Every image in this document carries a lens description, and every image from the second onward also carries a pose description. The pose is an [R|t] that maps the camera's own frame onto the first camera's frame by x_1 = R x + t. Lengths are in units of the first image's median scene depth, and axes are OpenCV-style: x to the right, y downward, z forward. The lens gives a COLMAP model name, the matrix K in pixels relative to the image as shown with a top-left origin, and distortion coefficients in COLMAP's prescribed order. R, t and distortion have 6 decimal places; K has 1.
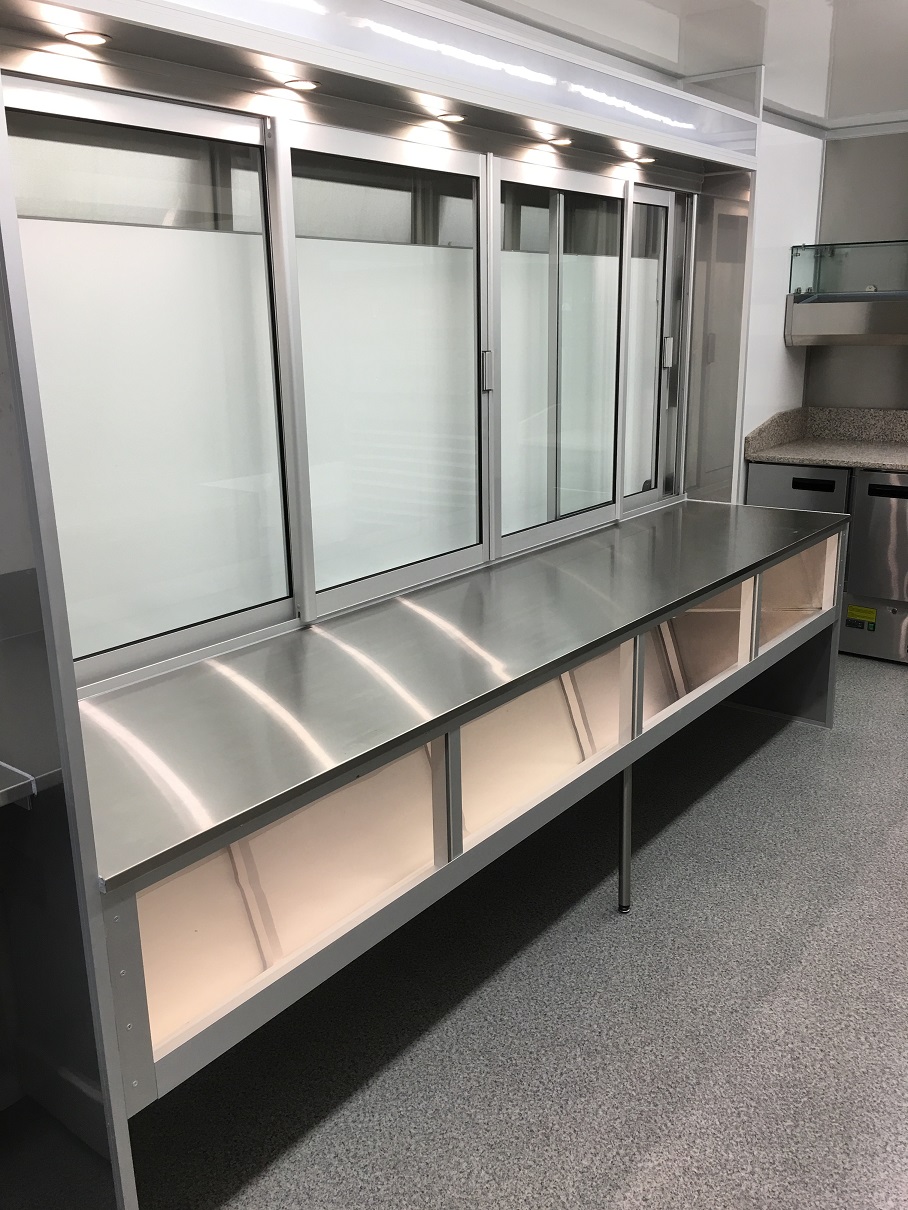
lens RADIAL K [[1034.0, 0, 440.1], [0, 1034.0, 596.1], [0, 0, 1]] dist [0.088019, -0.112450]
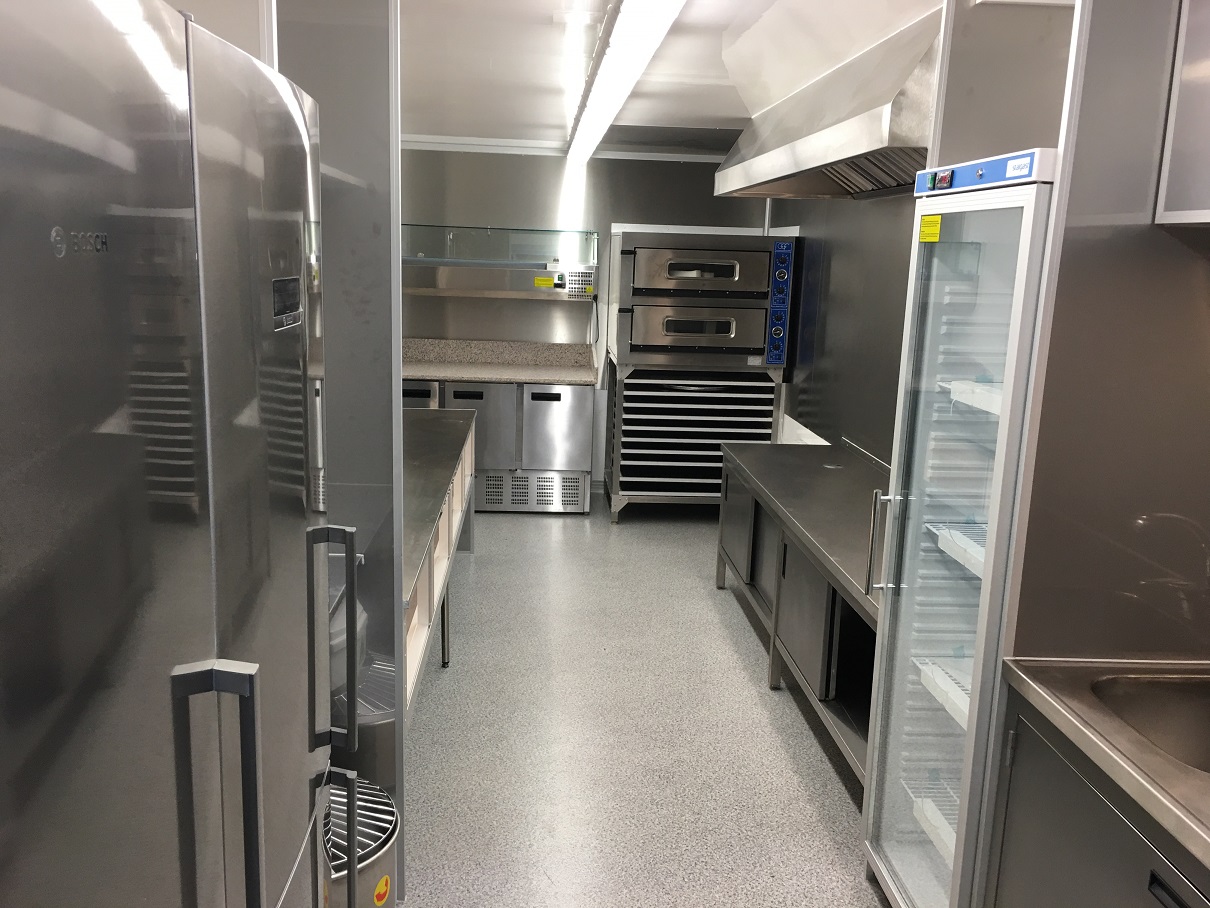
lens RADIAL K [[1034.0, 0, 598.7], [0, 1034.0, 455.4], [0, 0, 1]] dist [0.088019, -0.112450]
pose [[0.747710, -0.089940, 0.657907, -0.609843], [0.127887, 0.991741, -0.009767, 0.033682], [-0.651594, 0.091440, 0.753036, -0.322516]]
